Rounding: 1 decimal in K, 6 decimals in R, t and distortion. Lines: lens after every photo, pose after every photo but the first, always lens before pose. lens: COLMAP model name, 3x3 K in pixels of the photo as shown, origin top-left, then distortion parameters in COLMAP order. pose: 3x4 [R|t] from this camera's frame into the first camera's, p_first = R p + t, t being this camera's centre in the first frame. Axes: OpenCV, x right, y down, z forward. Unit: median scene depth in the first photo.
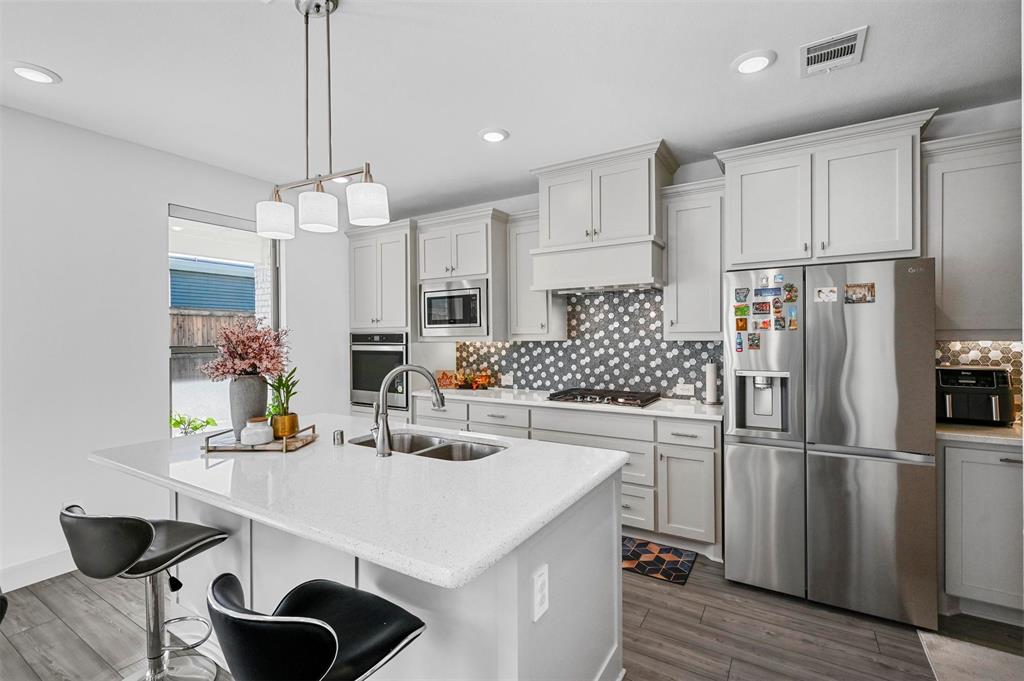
lens RADIAL K [[455.4, 0, 518.6], [0, 455.4, 339.4], [0, 0, 1]] dist [-0.000093, 0.001232]
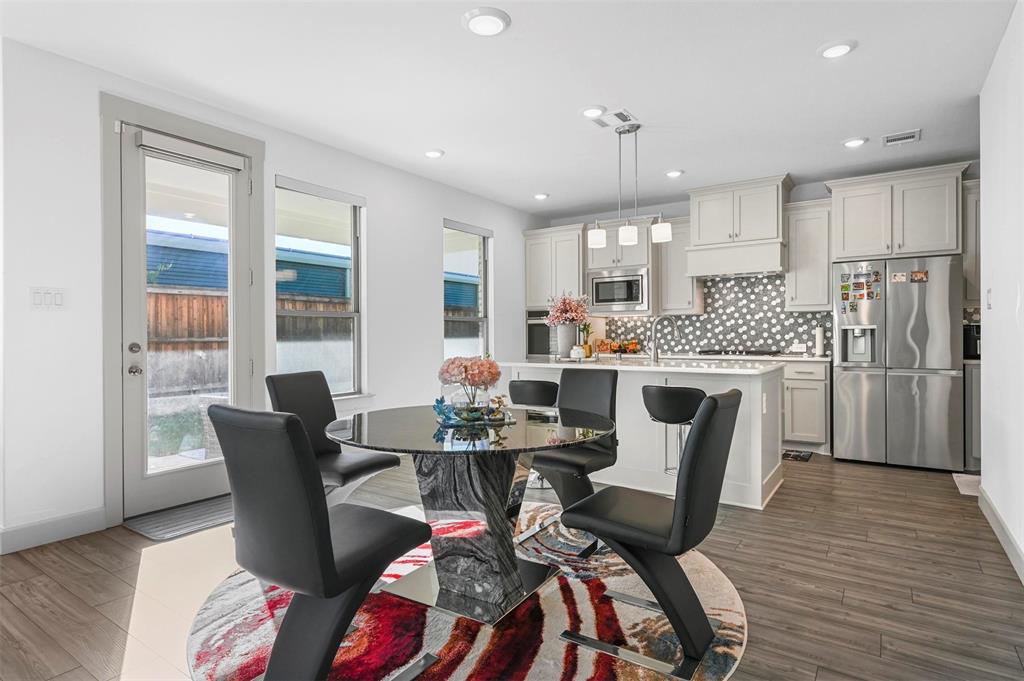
lens RADIAL K [[545.9, 0, 517.5], [0, 545.9, 338.5], [0, 0, 1]] dist [0.000539, 0.000544]
pose [[0.998510, 0.002708, -0.054506, -0.373023], [-0.002758, 0.999996, -0.000854, 0.080393], [0.054503, 0.001003, 0.998513, -0.657625]]
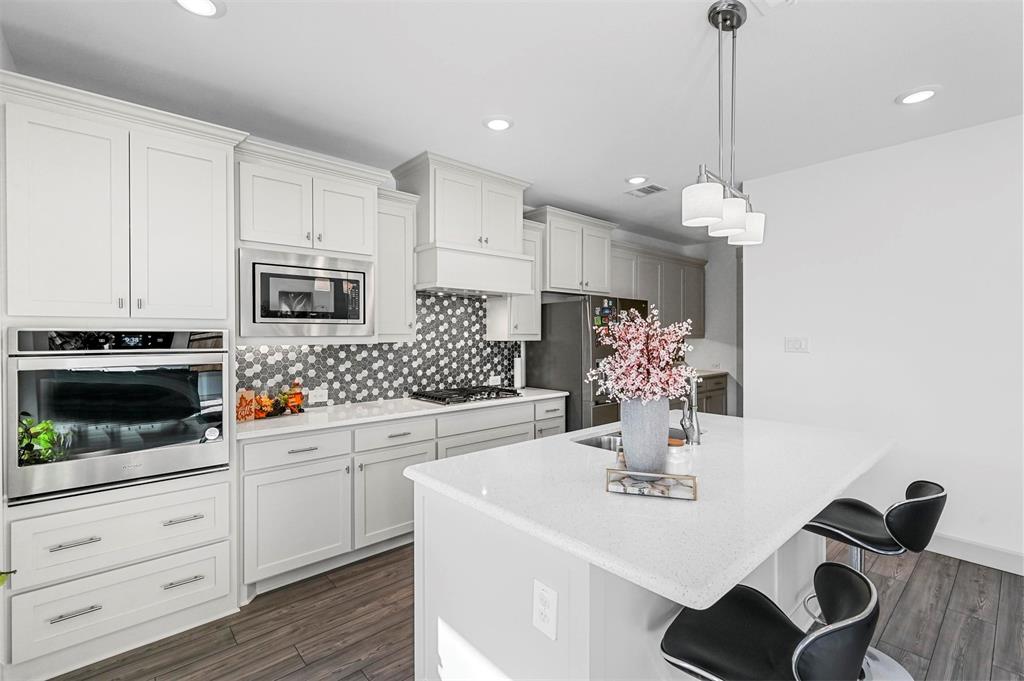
lens RADIAL K [[455.4, 0, 516.7], [0, 455.4, 340.1], [0, 0, 1]] dist [-0.000093, 0.001232]
pose [[0.293544, -0.003770, 0.955938, -0.747551], [0.006501, 0.999977, 0.001947, -0.001228], [-0.955923, 0.005643, 0.293562, 0.546752]]
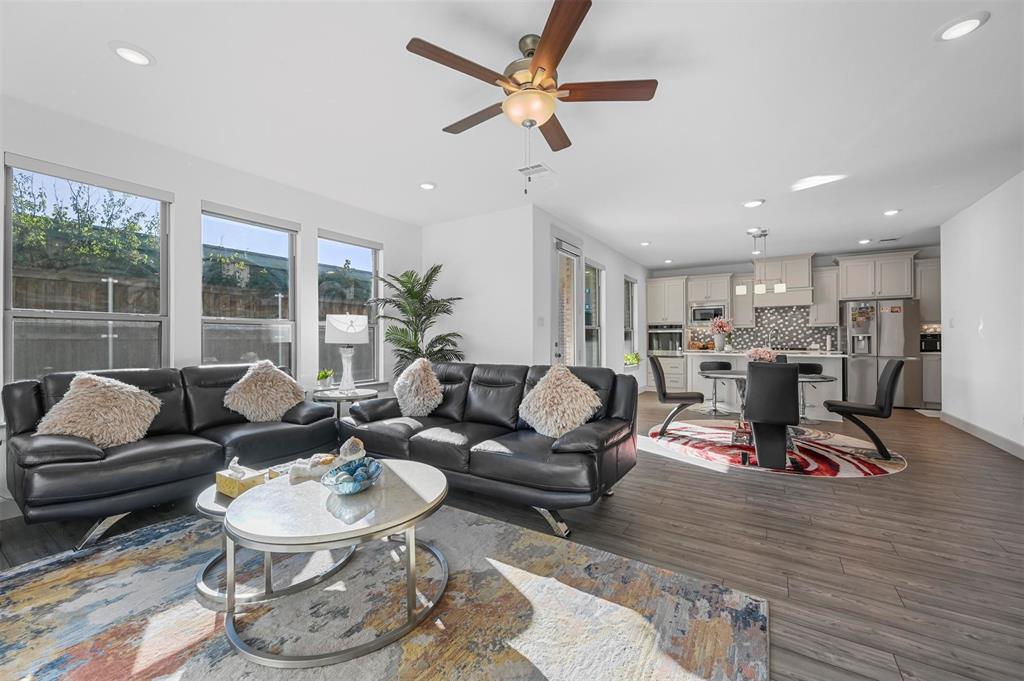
lens RADIAL K [[401.8, 0, 516.2], [0, 401.8, 339.4], [0, 0, 1]] dist [-0.002956, 0.000695]
pose [[0.999630, 0.005235, -0.026677, -1.155959], [-0.005431, 0.999959, -0.007286, 0.090934], [0.026638, 0.007428, 0.999618, -1.187495]]
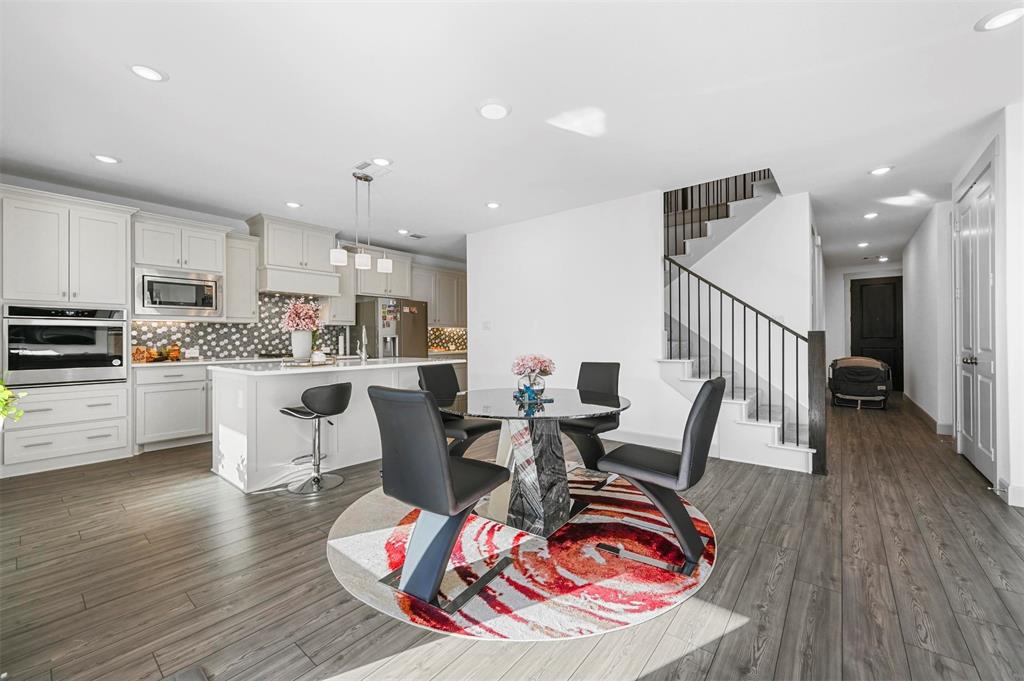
lens RADIAL K [[401.8, 0, 517.2], [0, 401.8, 339.6], [0, 0, 1]] dist [-0.002956, 0.000695]
pose [[0.137273, 0.005650, 0.990517, -1.177270], [0.010975, 0.999914, -0.007225, 0.081230], [-0.990472, 0.011863, 0.137199, -0.063148]]
